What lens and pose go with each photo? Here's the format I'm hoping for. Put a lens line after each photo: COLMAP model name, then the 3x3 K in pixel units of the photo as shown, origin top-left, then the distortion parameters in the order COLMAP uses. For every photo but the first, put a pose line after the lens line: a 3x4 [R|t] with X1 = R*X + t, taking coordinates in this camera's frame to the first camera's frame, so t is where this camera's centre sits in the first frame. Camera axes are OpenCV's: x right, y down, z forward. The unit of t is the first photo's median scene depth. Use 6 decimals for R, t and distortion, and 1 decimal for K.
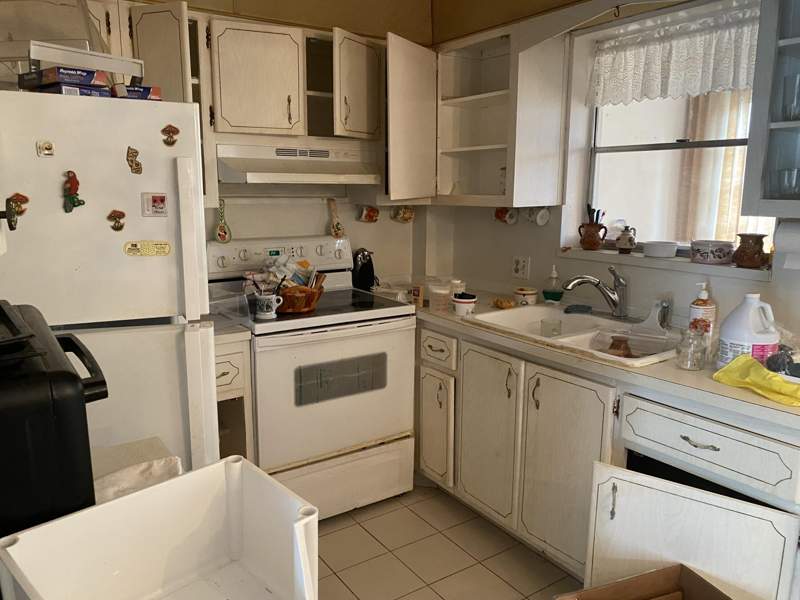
lens RADIAL K [[610.0, 0, 398.8], [0, 610.0, 300.7], [0, 0, 1]] dist [0.008625, 0.004225]
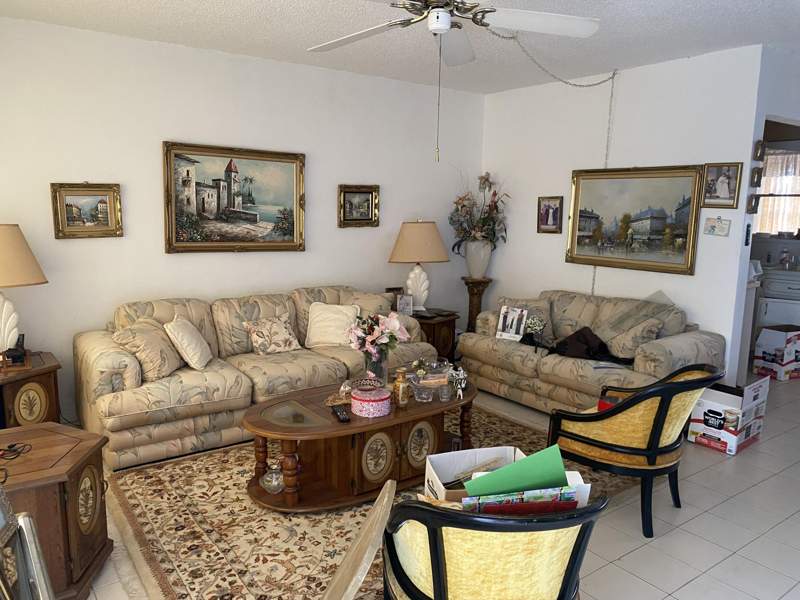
lens RADIAL K [[610.0, 0, 395.9], [0, 610.0, 298.7], [0, 0, 1]] dist [0.008625, 0.004225]
pose [[0.999091, 0.022049, 0.036477, -1.370093], [-0.020550, 0.998950, -0.040958, 0.362493], [-0.037342, 0.040171, 0.998495, -1.711426]]
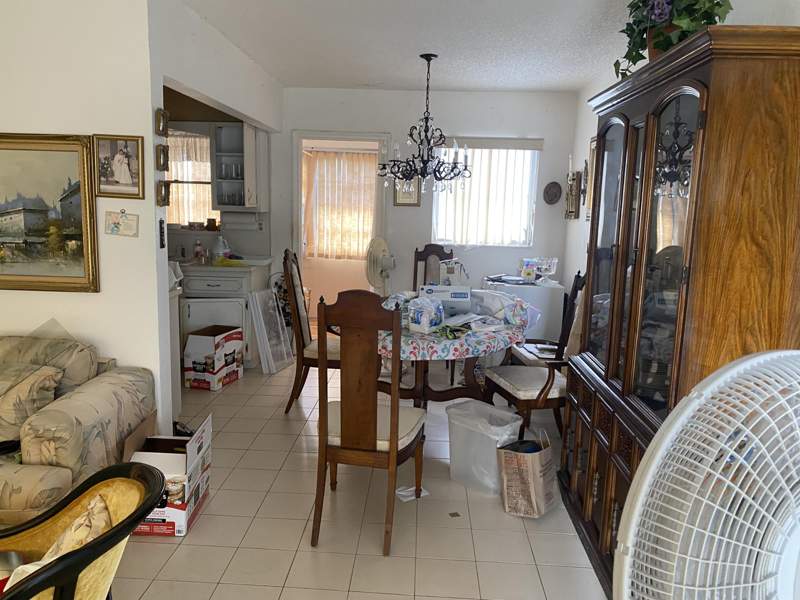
lens RADIAL K [[610.0, 0, 396.3], [0, 610.0, 302.7], [0, 0, 1]] dist [0.008625, 0.004225]
pose [[0.599399, -0.101980, 0.793927, -1.056691], [0.118578, 0.992220, 0.037927, 0.241082], [-0.791619, 0.071409, 0.606828, -1.184667]]
